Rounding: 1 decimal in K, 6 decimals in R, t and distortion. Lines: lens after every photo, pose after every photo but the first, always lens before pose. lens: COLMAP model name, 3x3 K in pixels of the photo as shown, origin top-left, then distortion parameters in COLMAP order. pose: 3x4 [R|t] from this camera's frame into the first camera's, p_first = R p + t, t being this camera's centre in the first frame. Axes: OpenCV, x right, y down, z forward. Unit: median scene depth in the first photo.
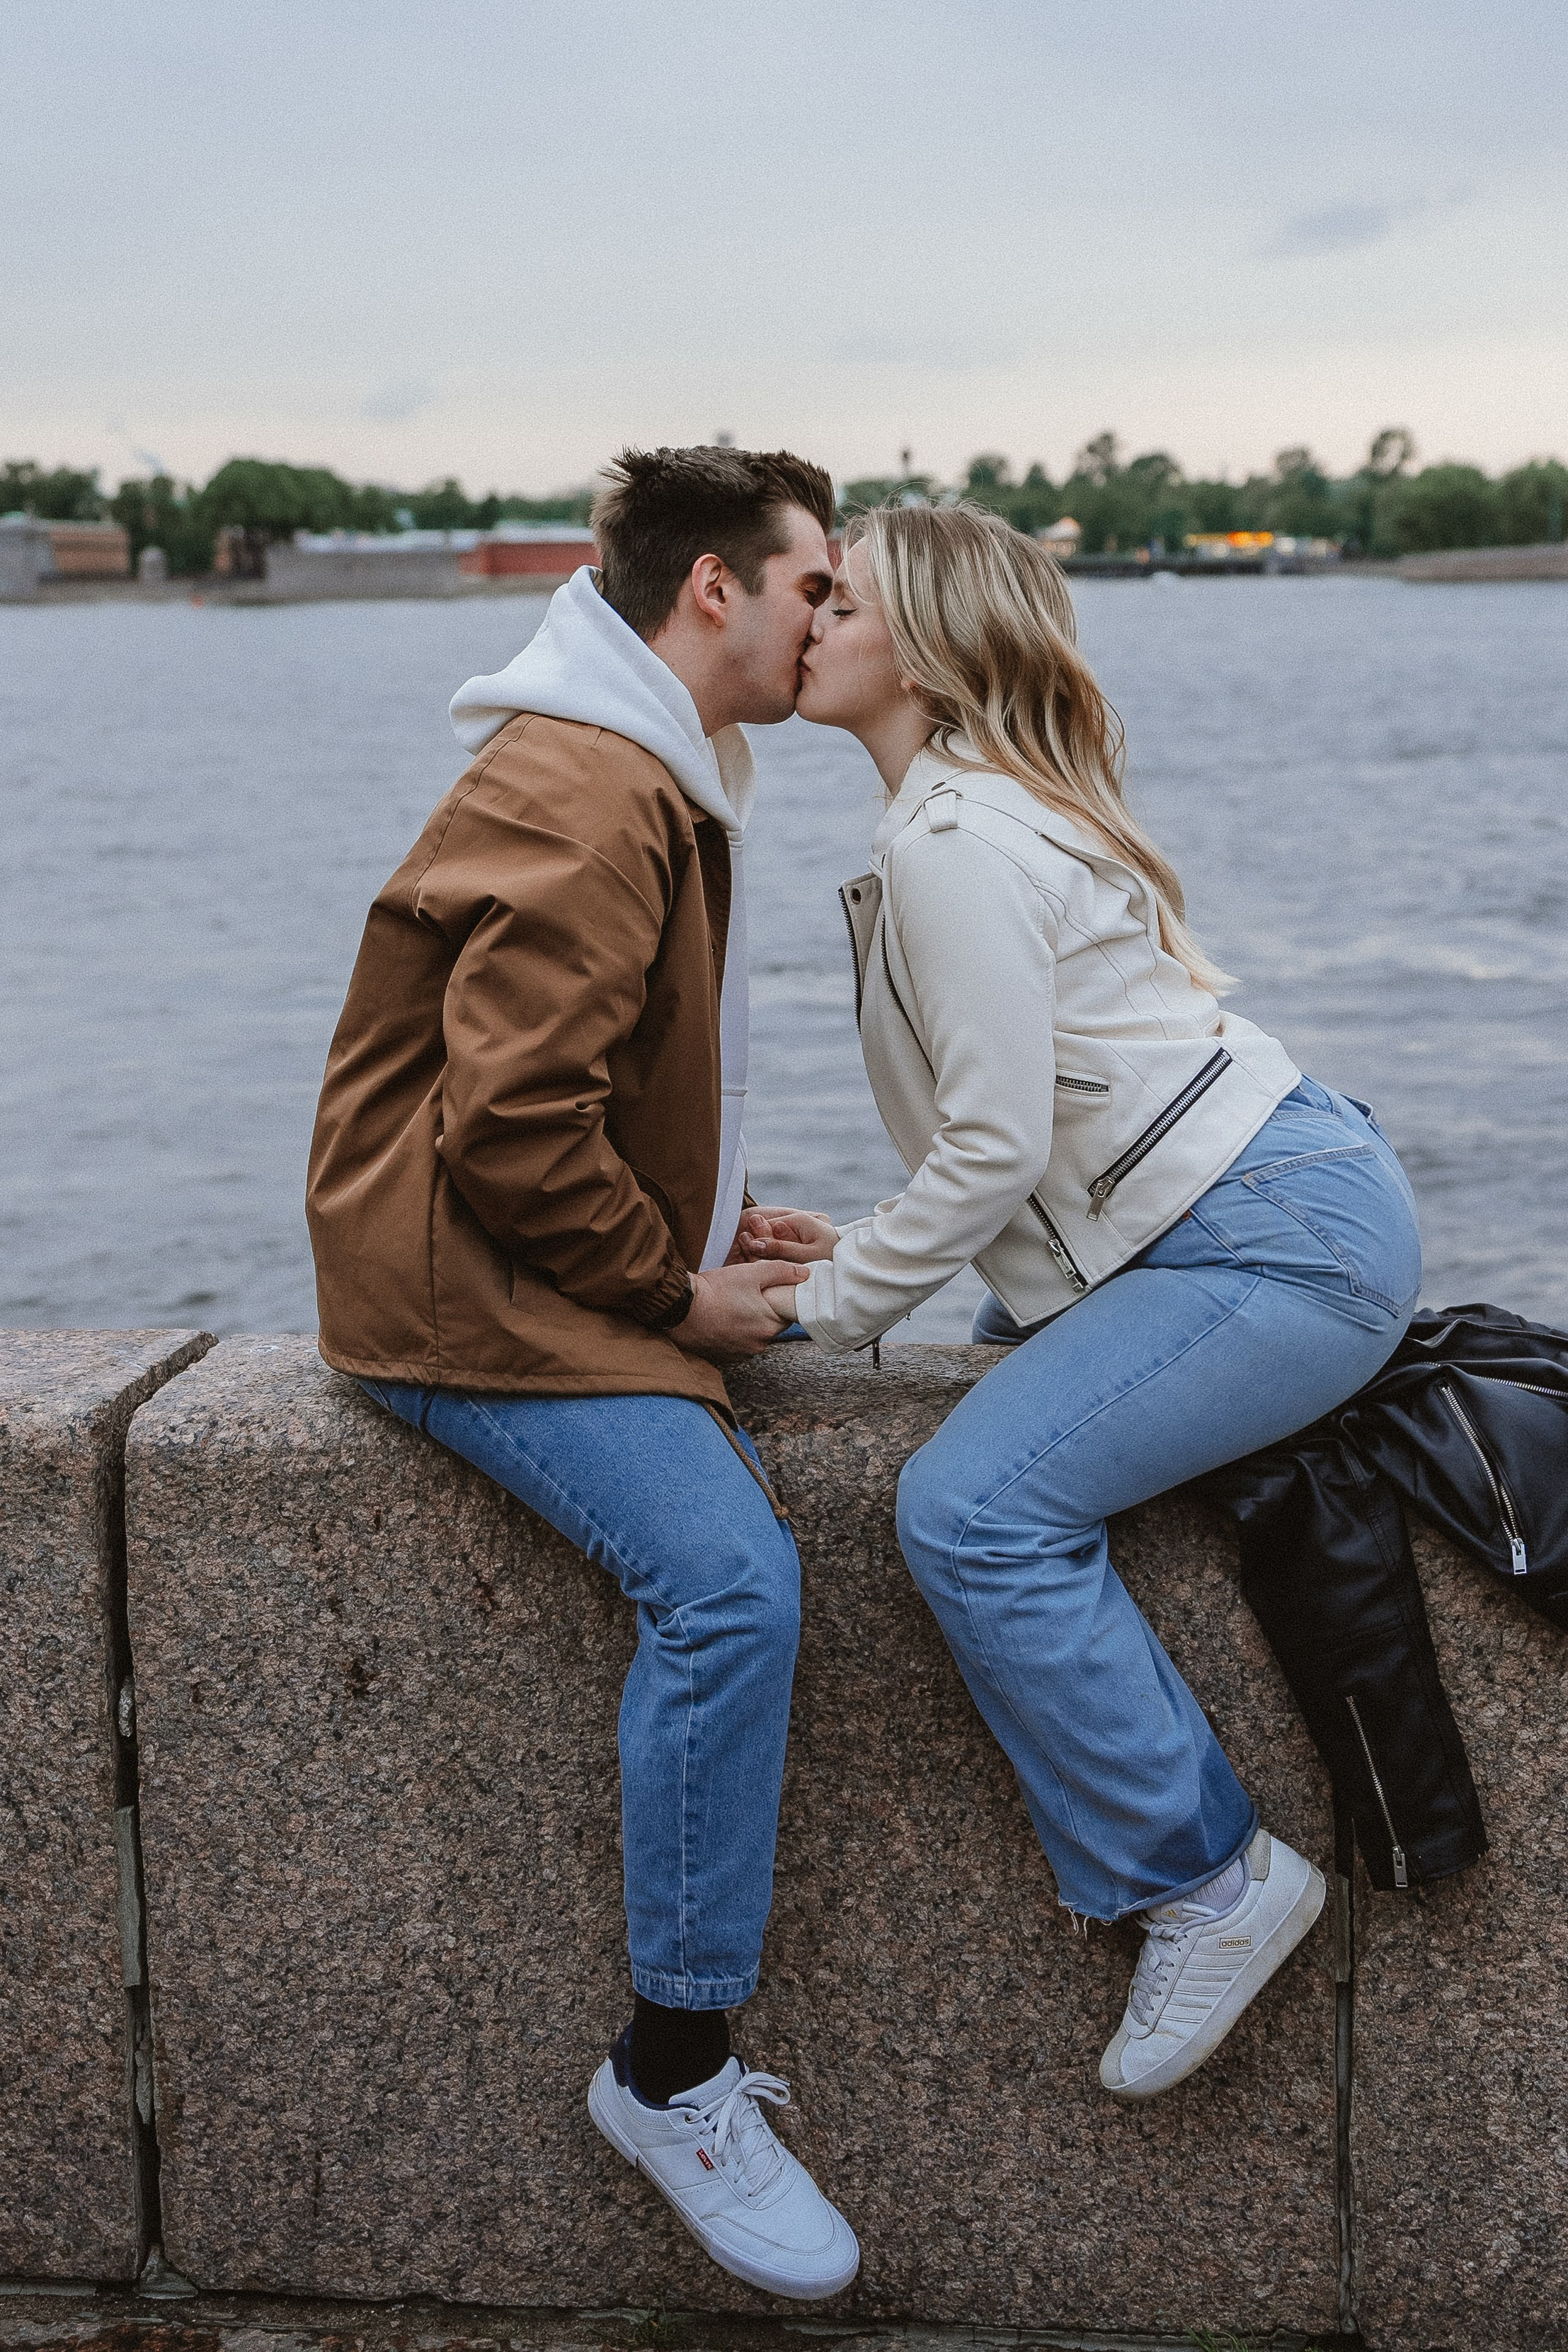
lens RADIAL K [[3618.2, 0, 793.6], [0, 3618.2, 1007.9], [0, 0, 1]] dist [0.052105, 0.097151]
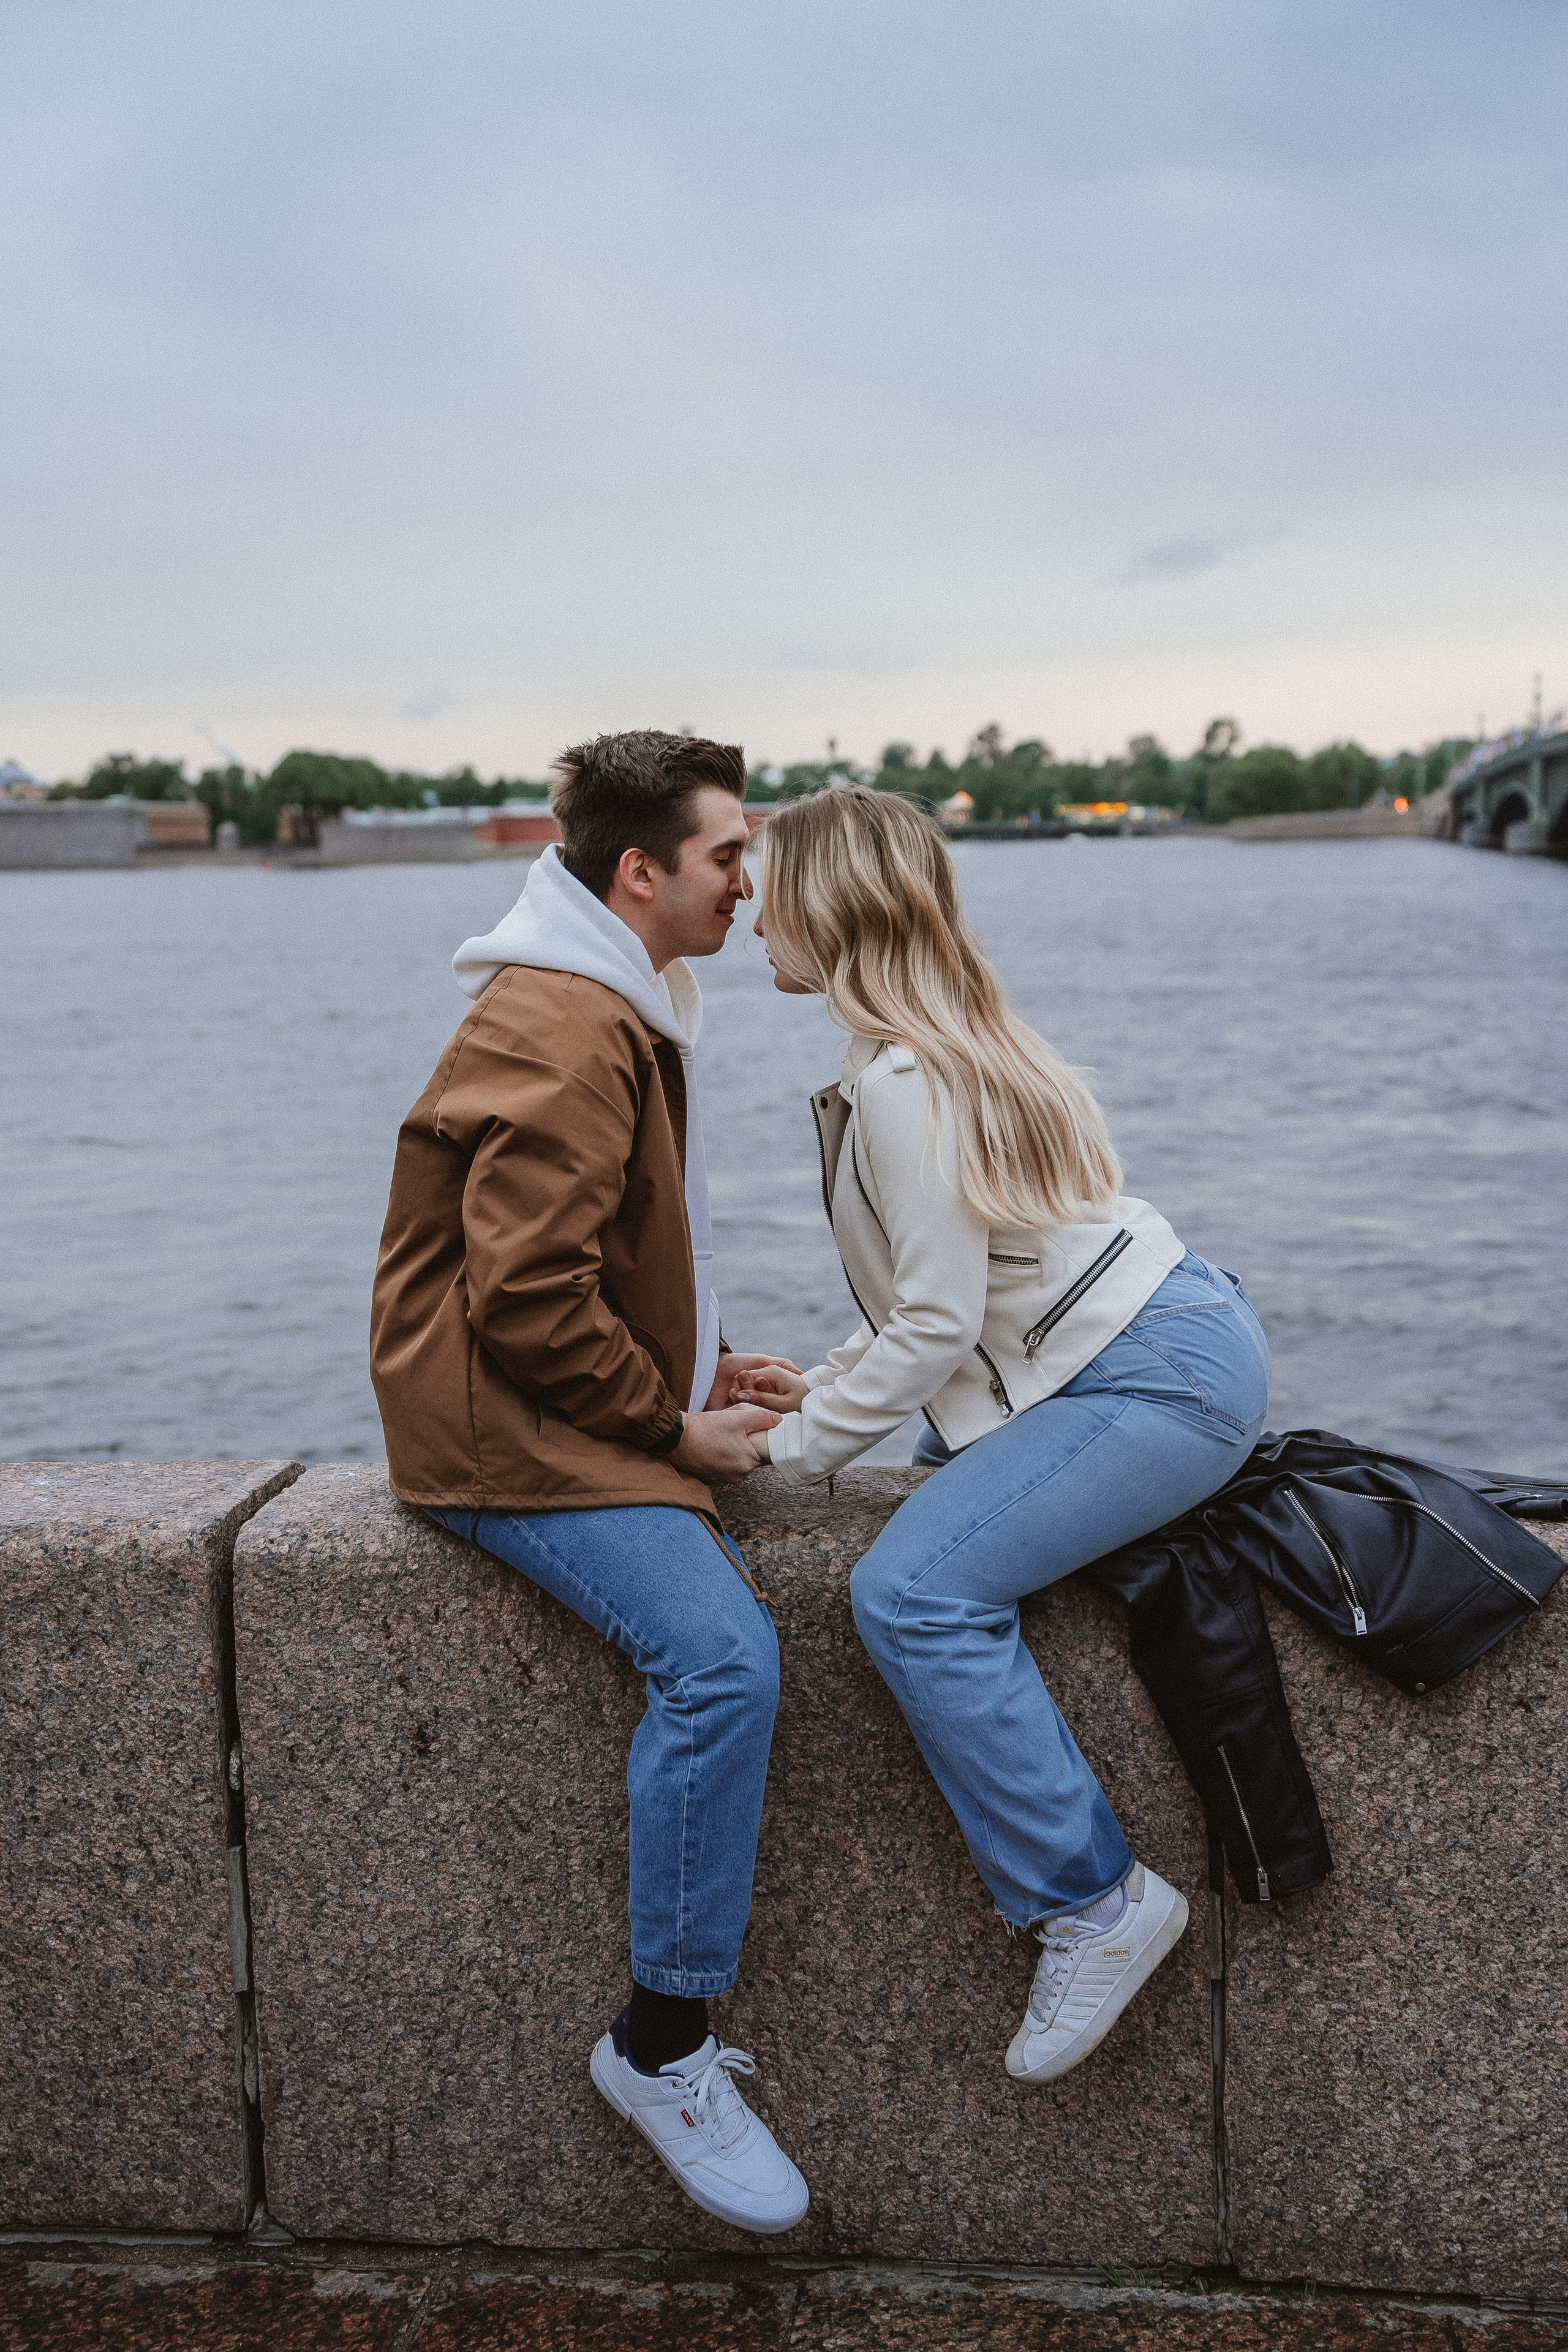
lens RADIAL K [[3087.1, 0, 737.4], [0, 3087.1, 1200.2], [0, 0, 1]] dist [0.103898, 0.149028]
pose [[0.999952, -0.008706, -0.004511, -0.005432], [0.008713, 0.999961, 0.001604, -0.001319], [0.004496, -0.001643, 0.999989, -0.062919]]
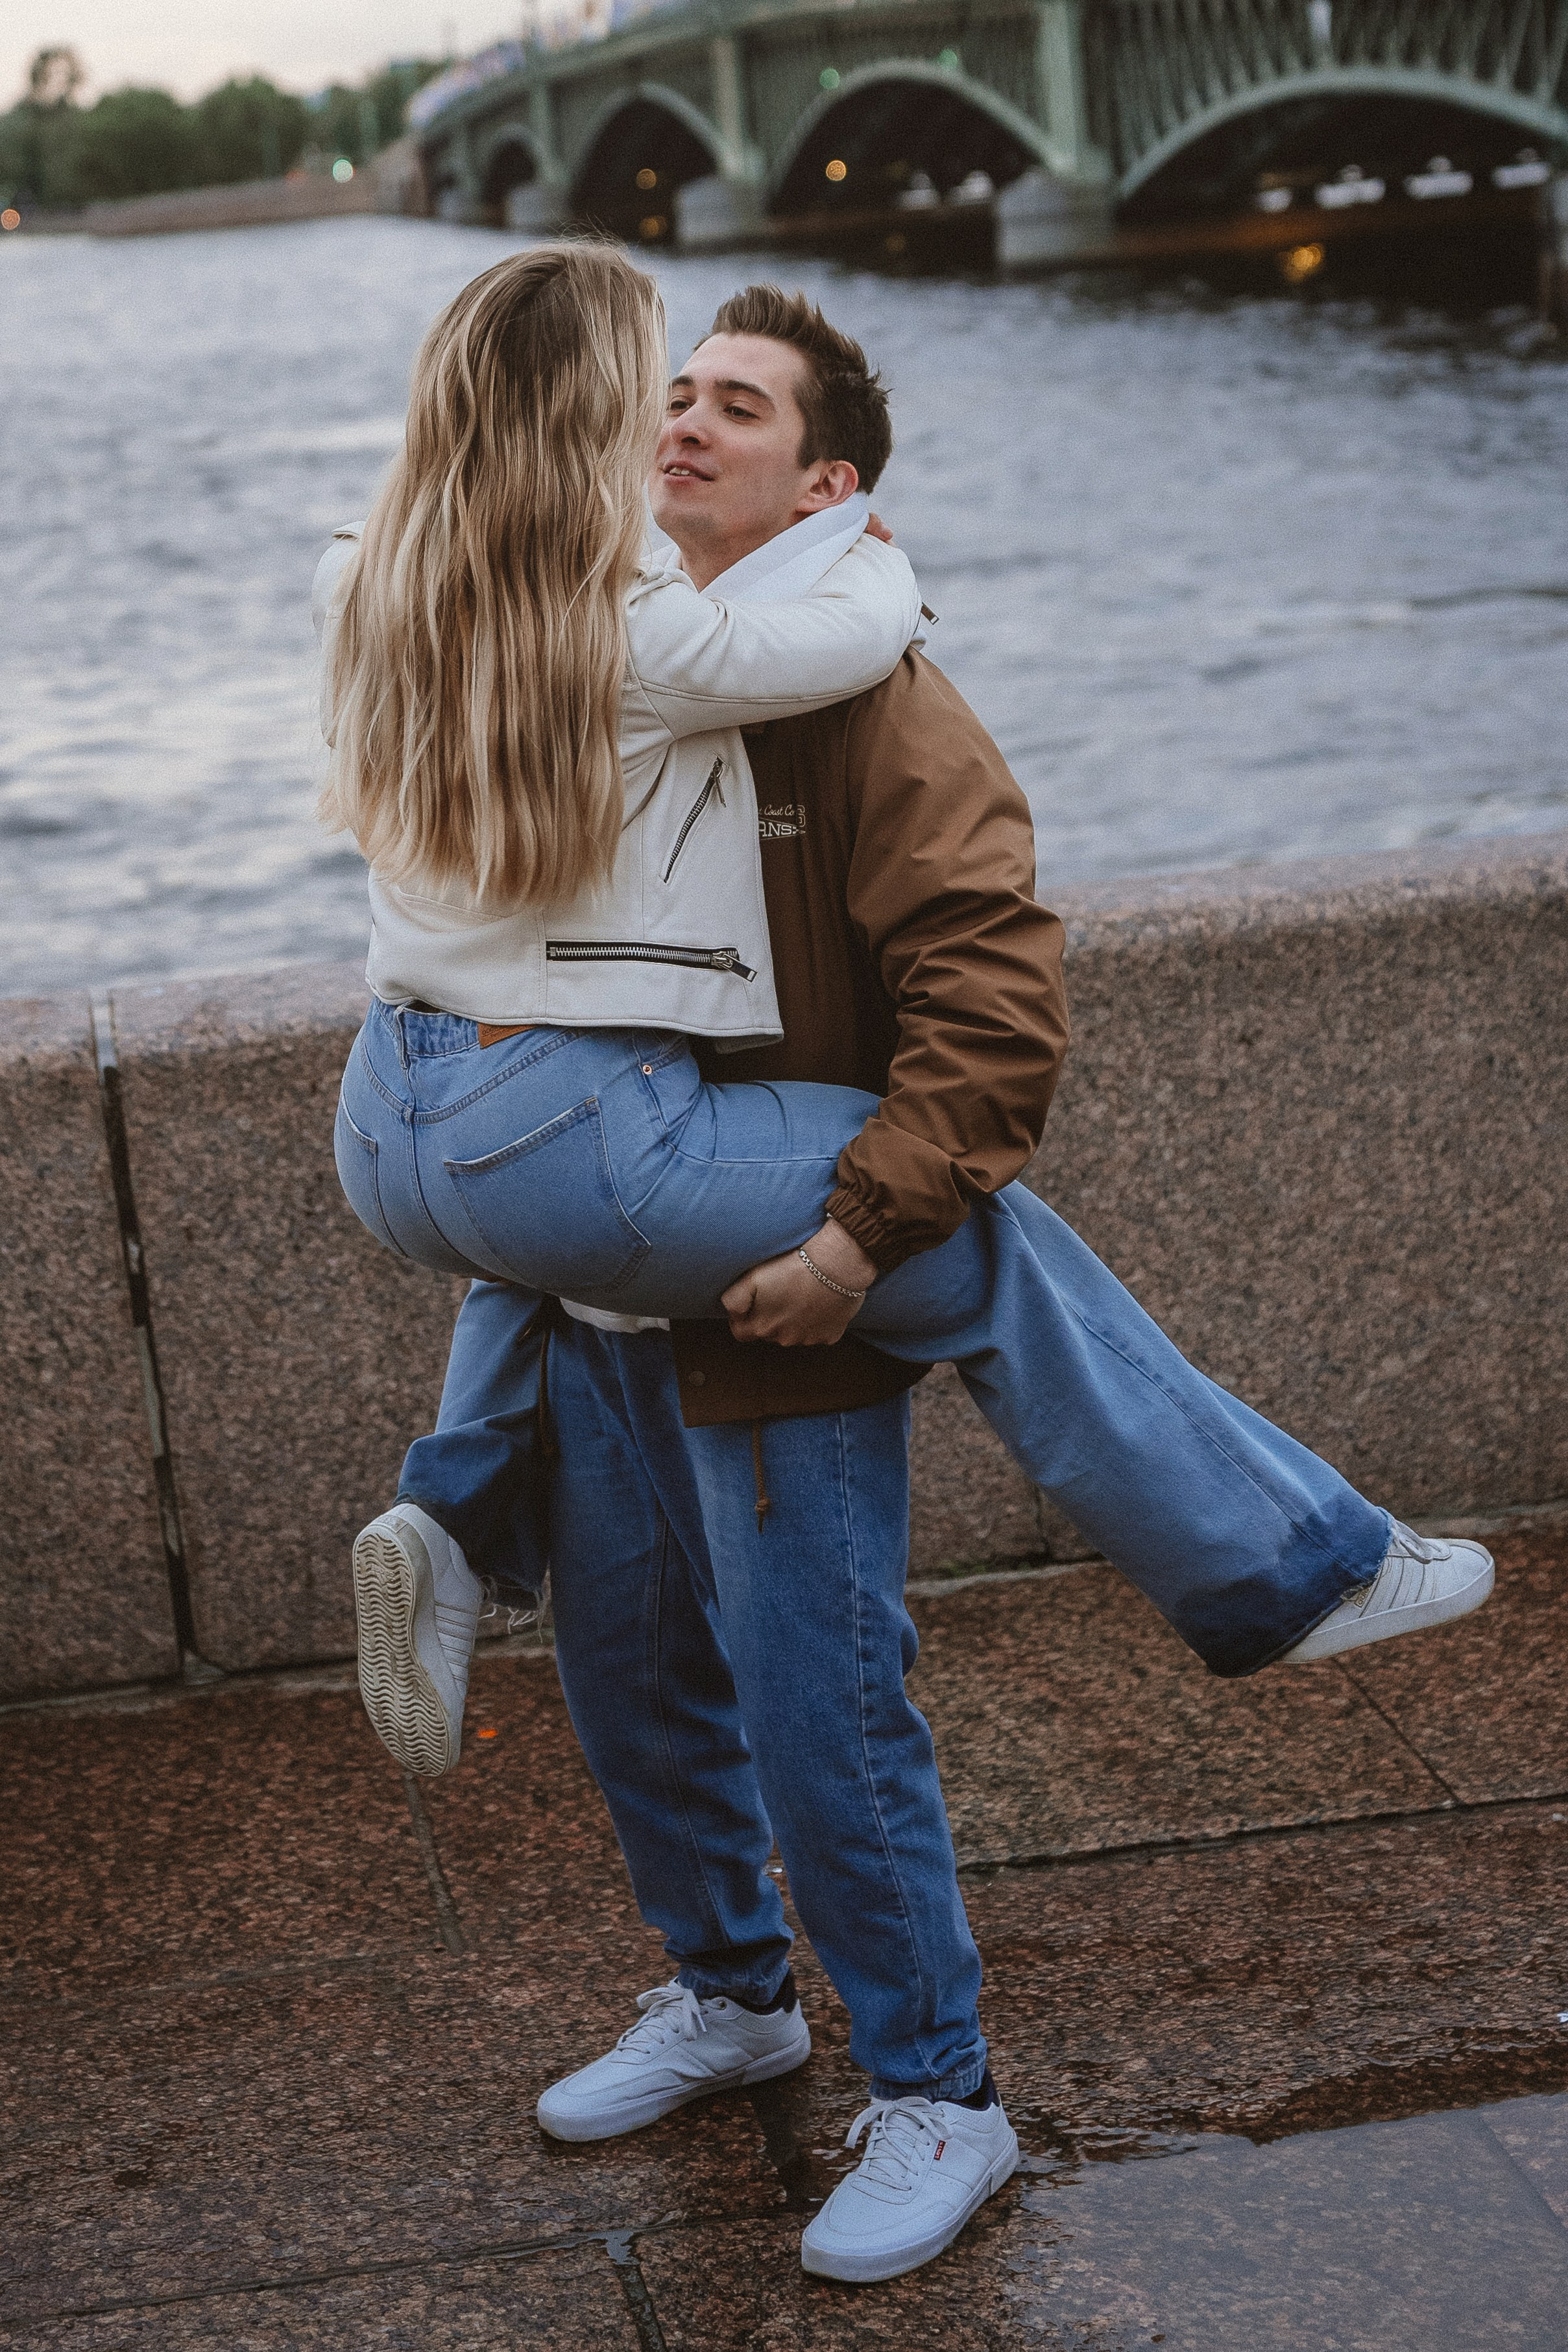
lens RADIAL K [[4826.6, 0, 666.3], [0, 4826.6, 929.6], [0, 0, 1]] dist [0.204245, 0.112756]
pose [[0.960004, -0.119092, 0.253397, -0.441156], [0.112093, 0.992813, 0.041934, 0.019624], [-0.256569, -0.011853, 0.966453, -0.803573]]
